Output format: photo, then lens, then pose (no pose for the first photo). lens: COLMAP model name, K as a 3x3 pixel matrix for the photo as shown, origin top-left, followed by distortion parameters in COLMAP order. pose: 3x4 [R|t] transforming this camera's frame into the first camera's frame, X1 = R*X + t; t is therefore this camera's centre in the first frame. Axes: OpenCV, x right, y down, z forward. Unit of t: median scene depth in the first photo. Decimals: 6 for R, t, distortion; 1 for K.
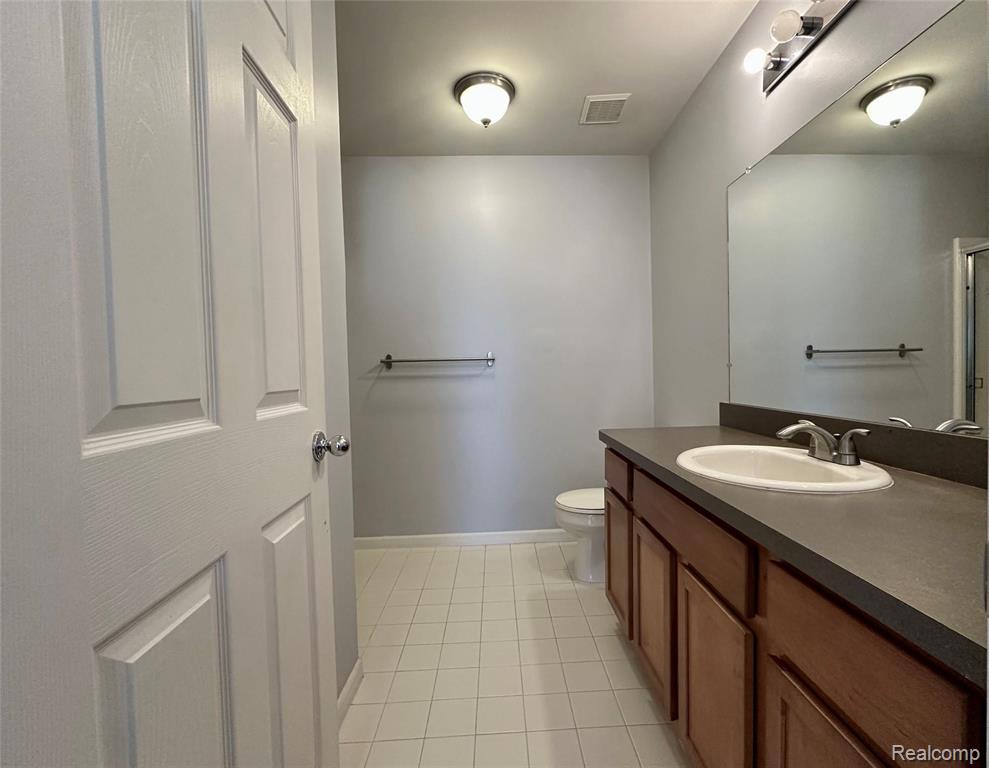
lens RADIAL K [[451.6, 0, 500.4], [0, 451.6, 384.2], [0, 0, 1]] dist [-0.003491, 0.000829]
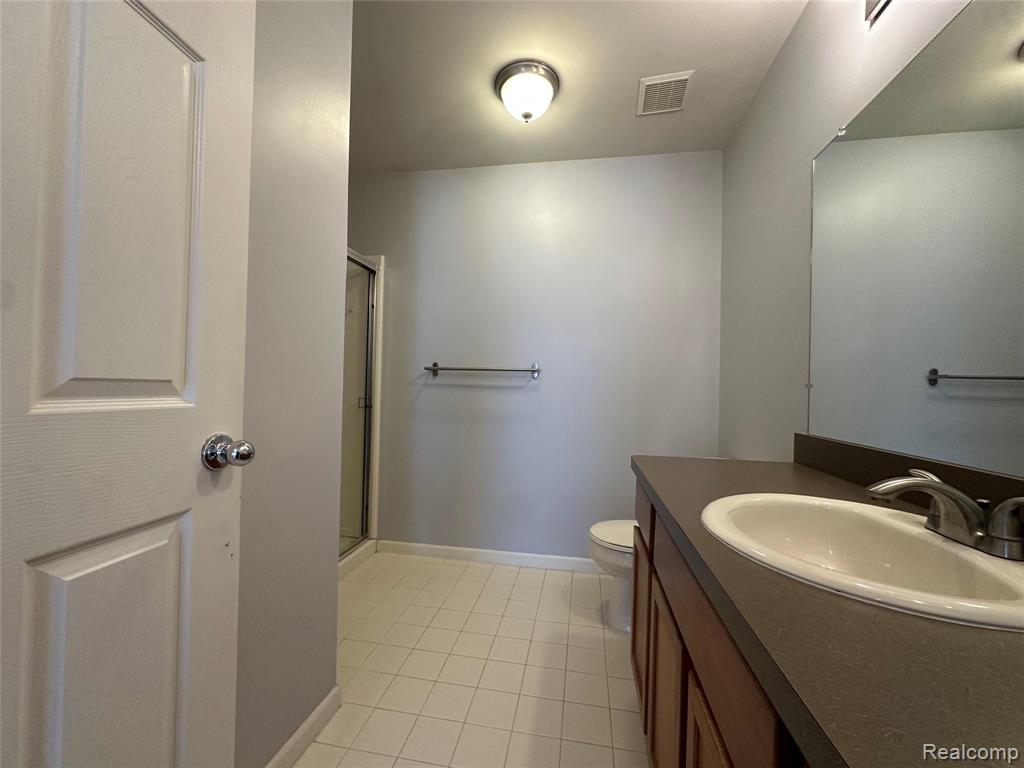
lens RADIAL K [[407.9, 0, 507.1], [0, 407.9, 384.0], [0, 0, 1]] dist [-0.004597, 0.000574]
pose [[0.977083, 0.046515, -0.207714, 0.130957], [-0.054222, 0.998030, -0.031564, 0.004603], [0.205837, 0.042103, 0.977680, 0.189292]]
